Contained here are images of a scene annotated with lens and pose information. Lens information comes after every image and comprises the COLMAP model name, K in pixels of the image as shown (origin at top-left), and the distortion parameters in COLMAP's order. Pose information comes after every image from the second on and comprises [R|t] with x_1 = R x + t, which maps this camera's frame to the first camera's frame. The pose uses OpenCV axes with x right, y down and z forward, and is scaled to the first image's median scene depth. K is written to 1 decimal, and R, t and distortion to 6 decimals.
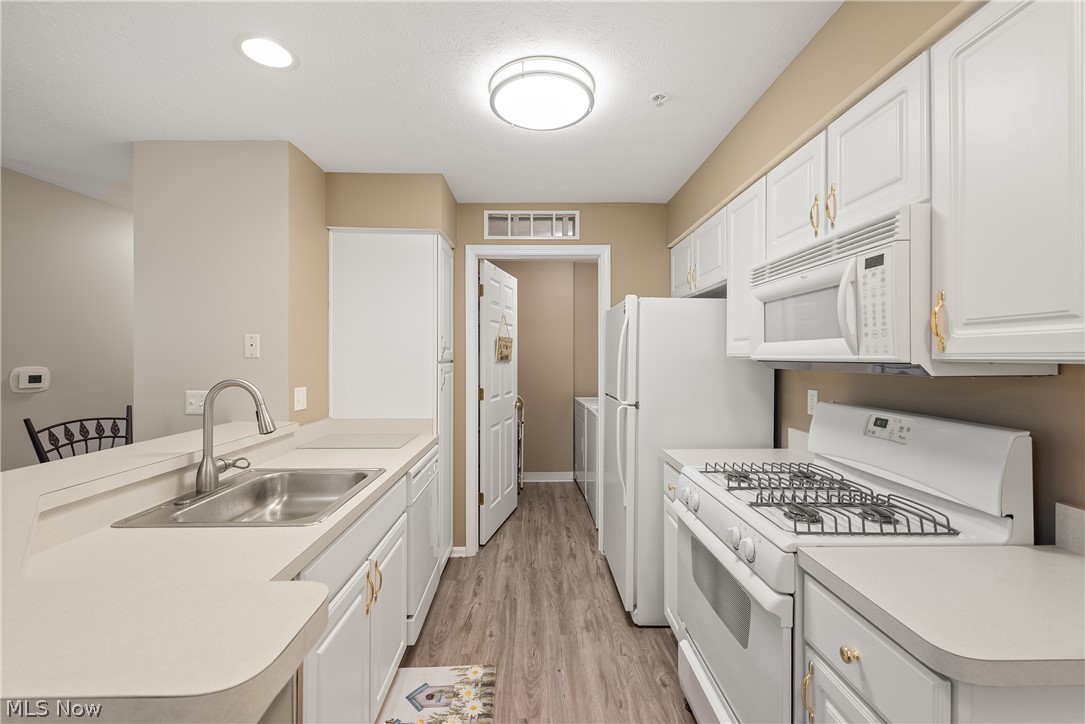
lens RADIAL K [[457.3, 0, 541.4], [0, 457.3, 357.1], [0, 0, 1]] dist [0.019236, -0.010990]
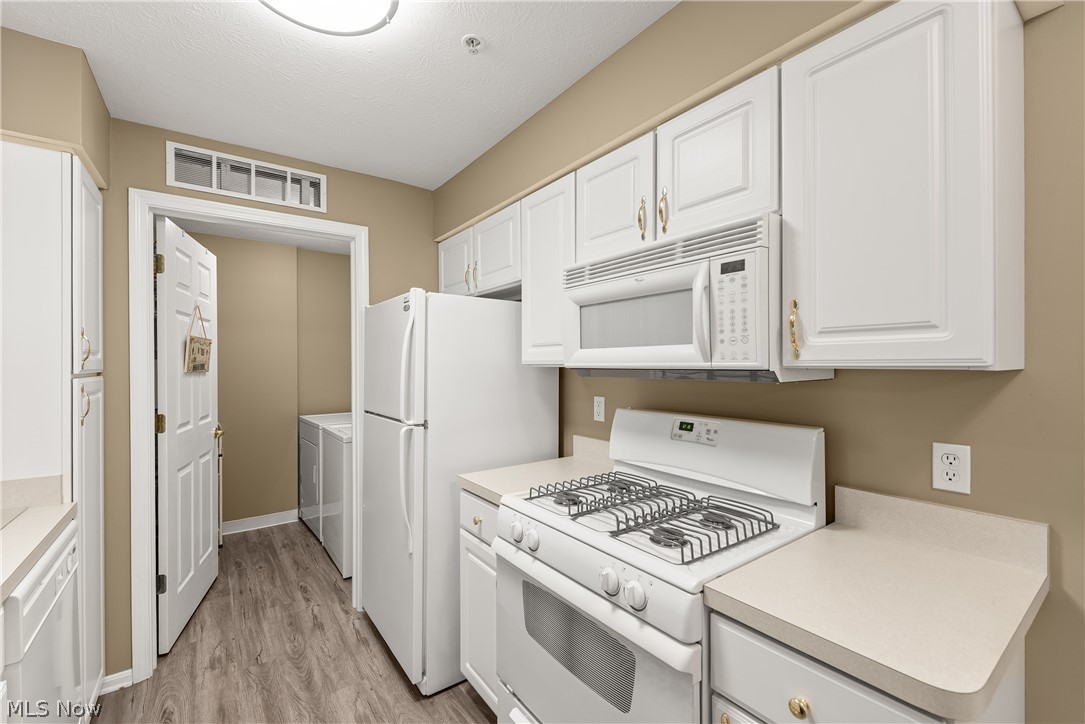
lens RADIAL K [[455.6, 0, 541.1], [0, 455.6, 364.0], [0, 0, 1]] dist [0.007486, -0.004533]
pose [[0.818306, -0.003921, 0.574769, -0.092531], [0.004998, 0.999987, -0.000294, -0.001027], [-0.574761, 0.003113, 0.818315, 0.237868]]
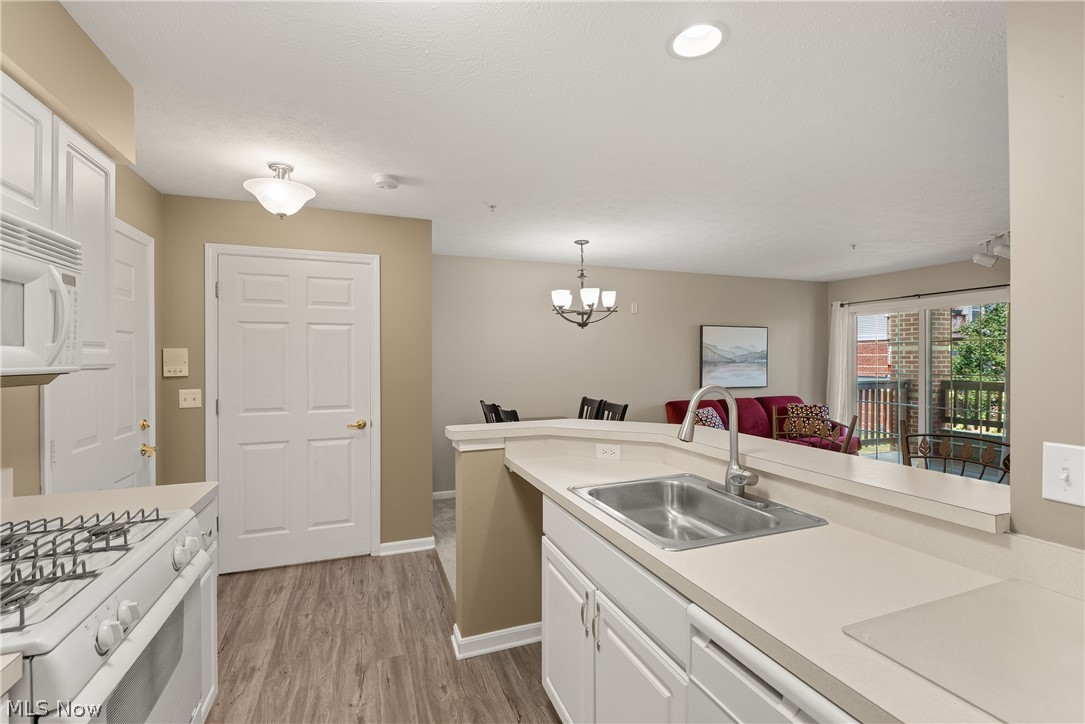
lens RADIAL K [[477.5, 0, 539.4], [0, 477.5, 361.6], [0, 0, 1]] dist [0.001010, -0.003203]
pose [[-0.944405, 0.006413, -0.328723, 0.031162], [0.004176, 0.999963, 0.007512, -0.011000], [0.328759, 0.005721, -0.944397, 1.318654]]
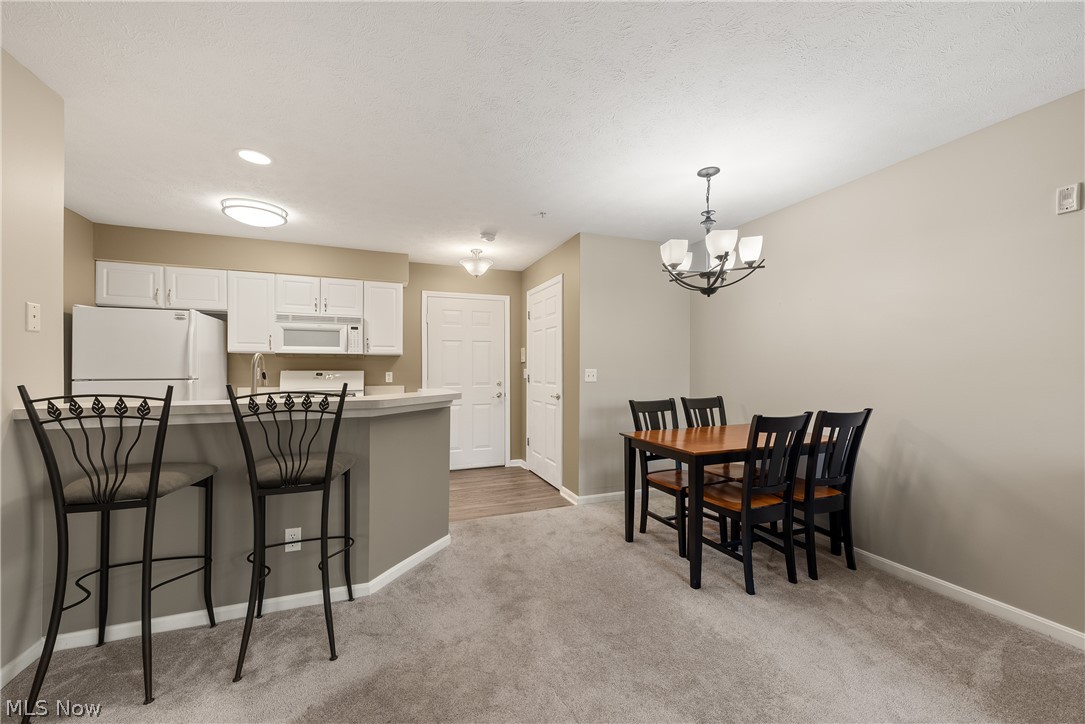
lens RADIAL K [[426.3, 0, 544.8], [0, 426.3, 371.0], [0, 0, 1]] dist [-0.000130, 0.000062]
pose [[-0.344637, -0.004636, 0.938724, -1.742665], [0.001030, 0.999985, 0.005317, 0.074419], [-0.938735, 0.002800, -0.344627, 0.396030]]
